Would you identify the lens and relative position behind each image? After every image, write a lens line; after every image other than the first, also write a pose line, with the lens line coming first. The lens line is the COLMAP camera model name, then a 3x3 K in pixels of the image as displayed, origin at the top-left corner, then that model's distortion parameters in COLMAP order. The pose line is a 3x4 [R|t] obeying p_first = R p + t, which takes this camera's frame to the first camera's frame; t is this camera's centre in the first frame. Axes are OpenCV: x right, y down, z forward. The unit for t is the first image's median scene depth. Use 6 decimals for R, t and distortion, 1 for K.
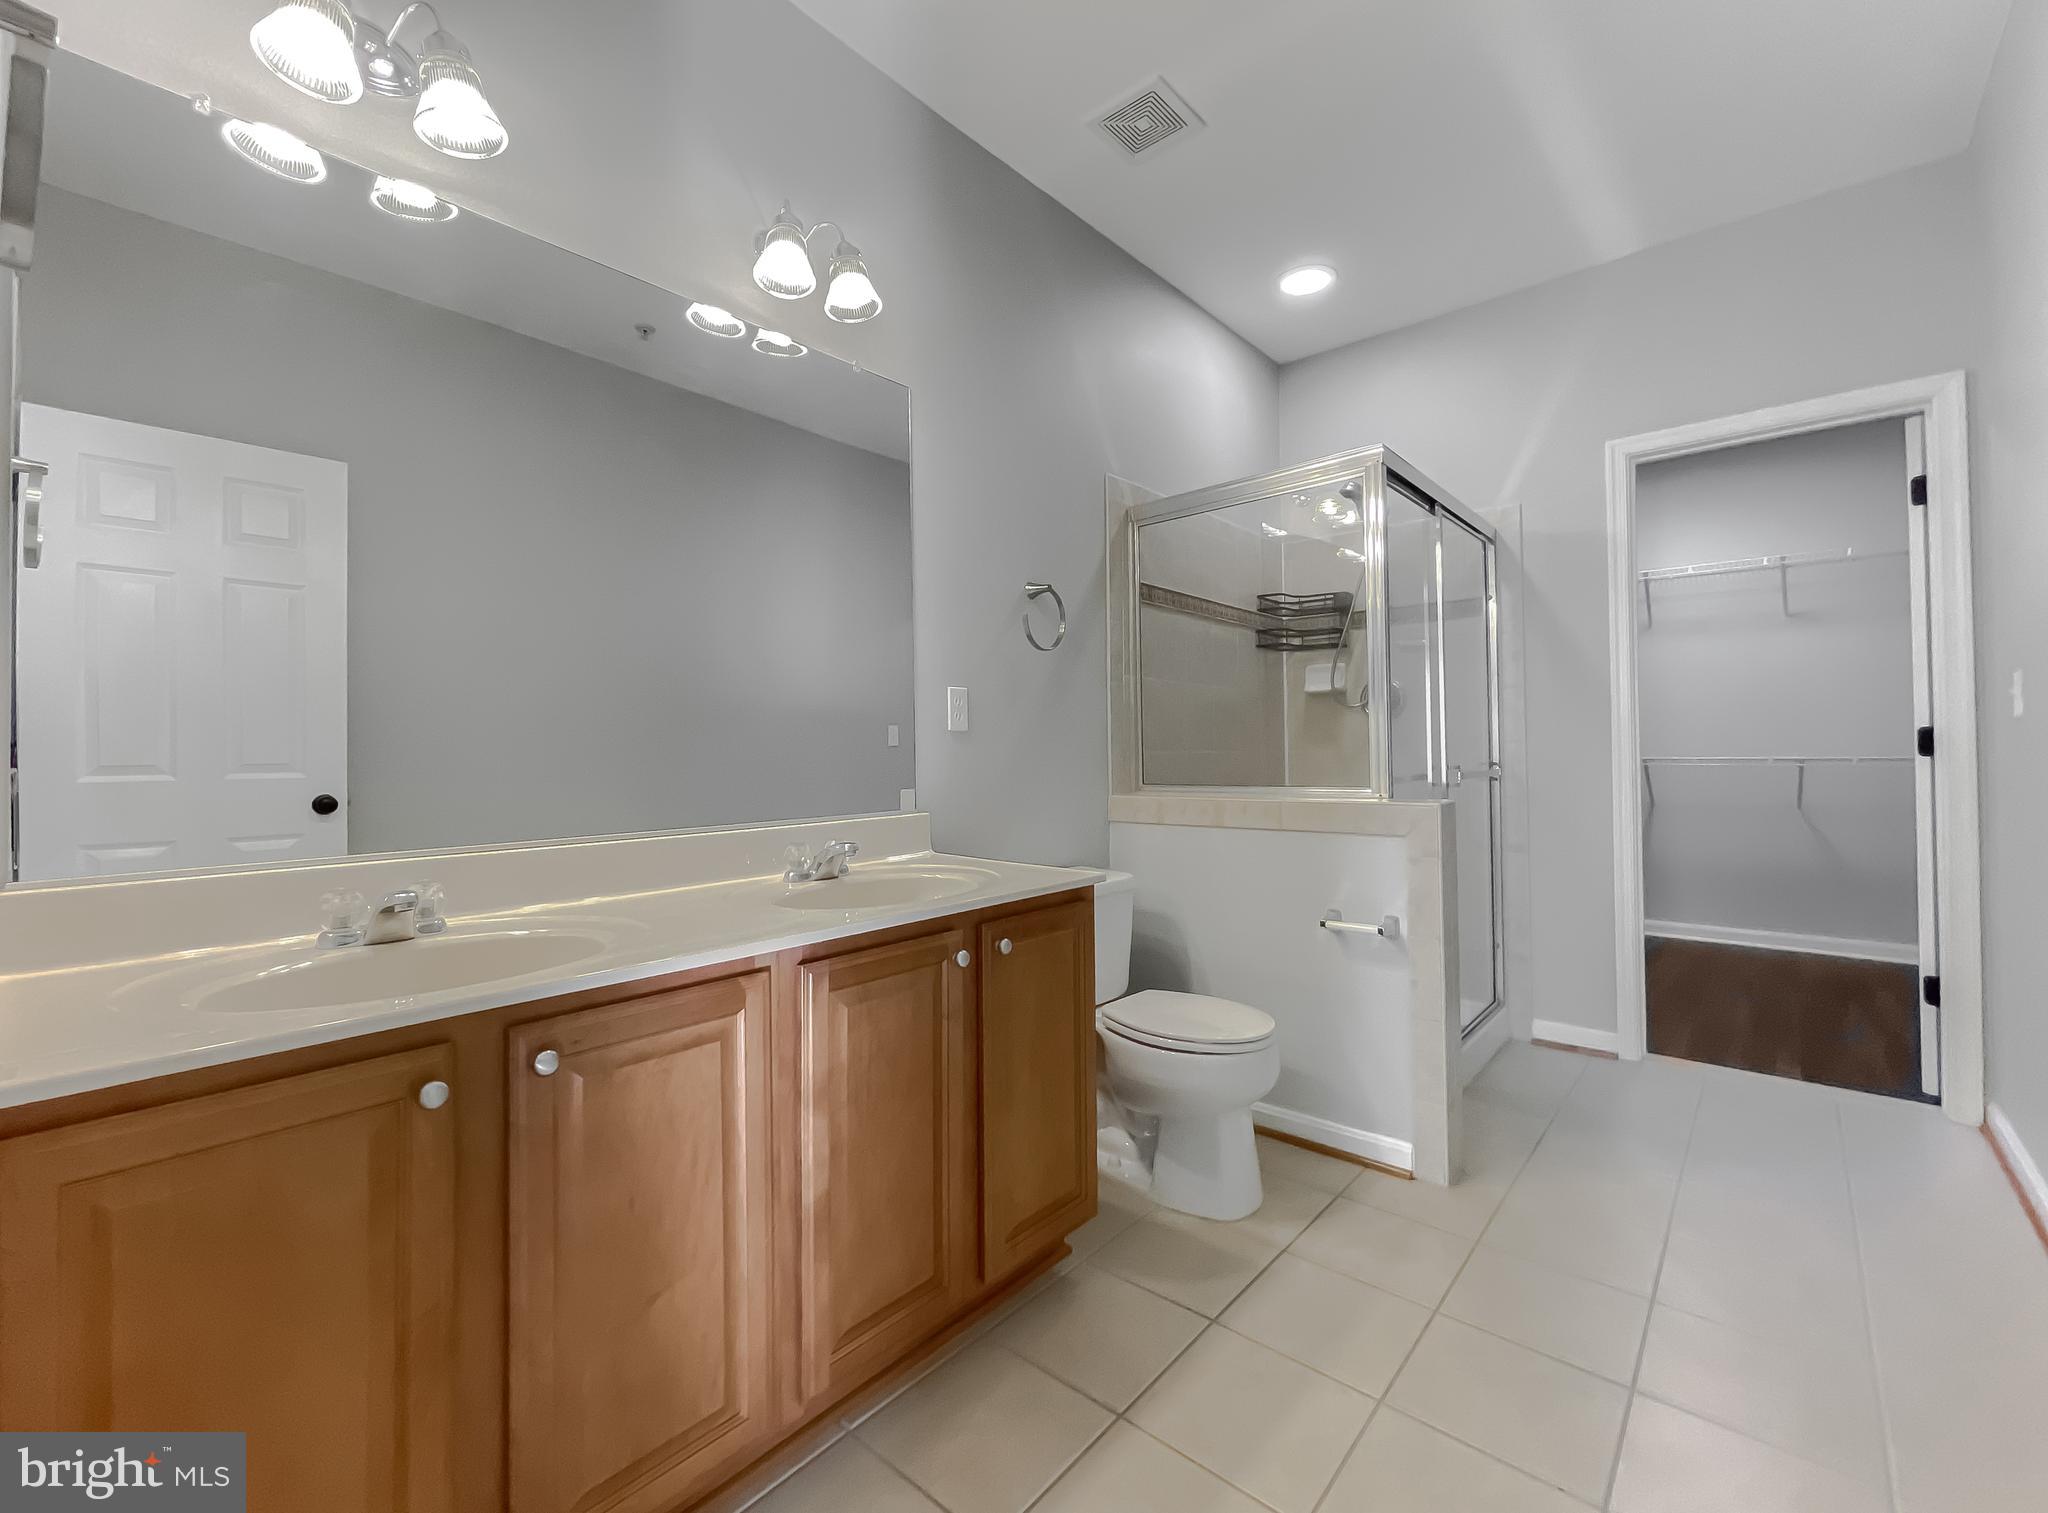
lens RADIAL K [[855.3, 0, 1018.3], [0, 855.3, 726.5], [0, 0, 1]] dist [-0.003148, -0.000665]
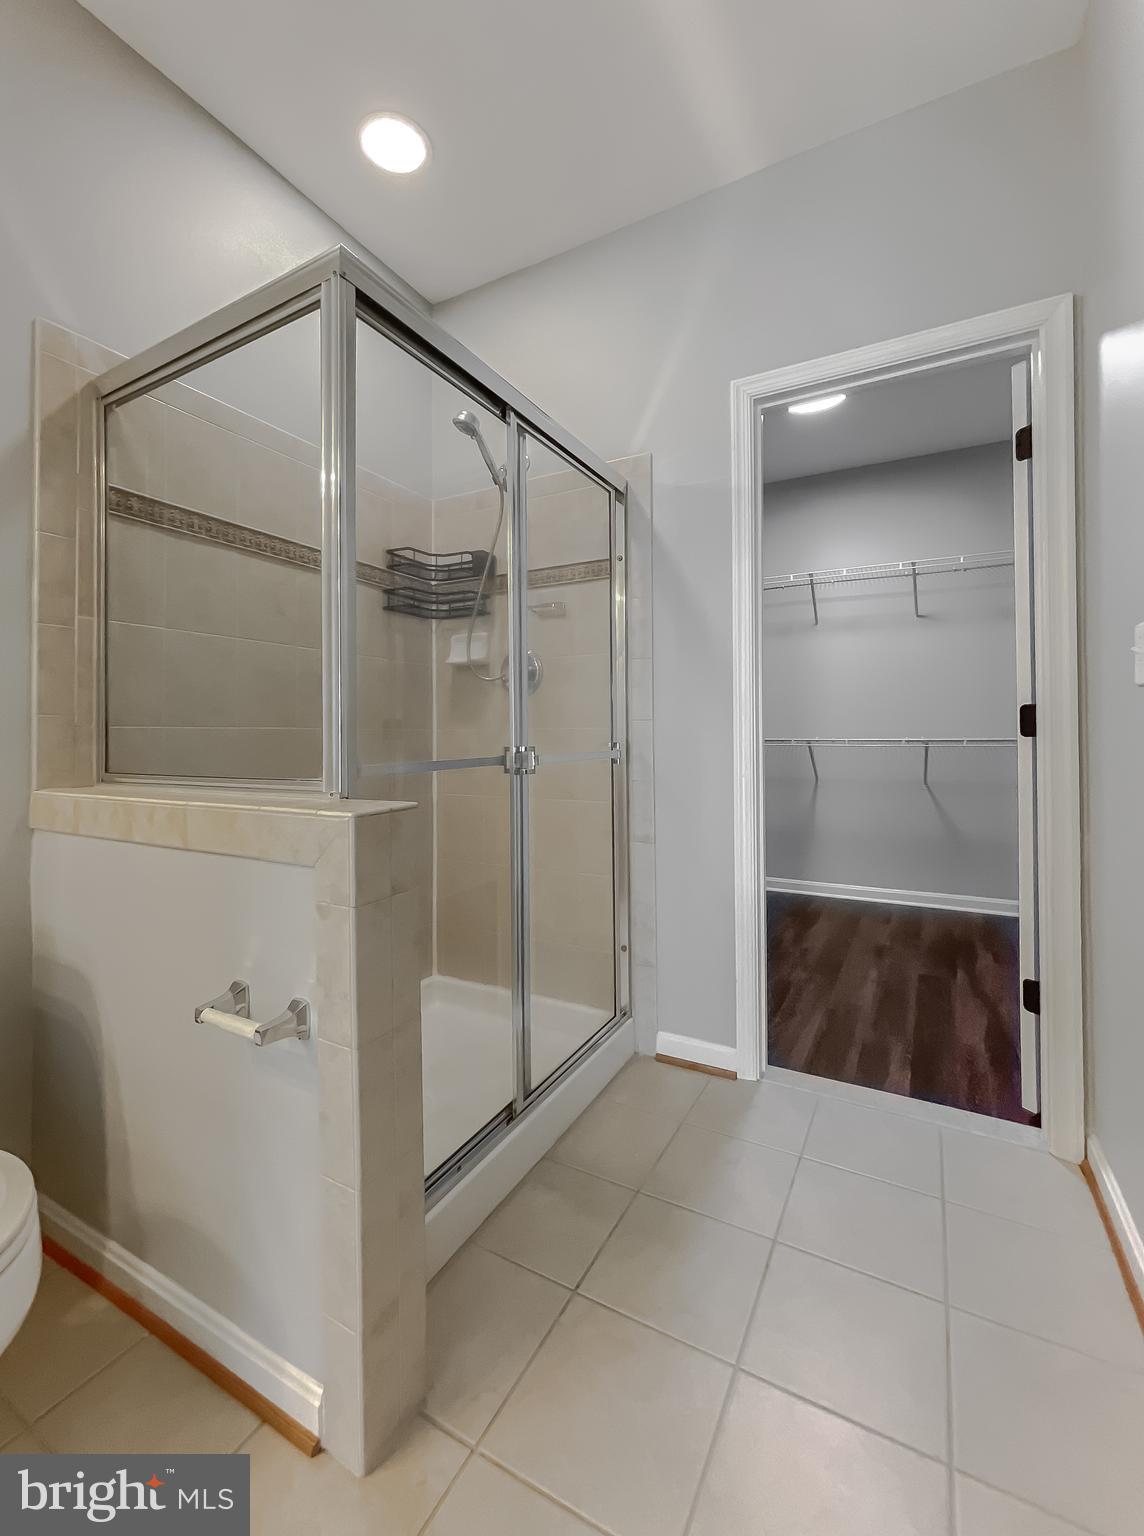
lens RADIAL K [[641.5, 0, 577.4], [0, 641.5, 714.6], [0, 0, 1]] dist [-0.003148, -0.000665]
pose [[0.973868, 0.010789, 0.226859, 0.386831], [-0.010171, 0.999941, -0.003893, 0.016923], [-0.226888, 0.001484, 0.973920, 0.388221]]
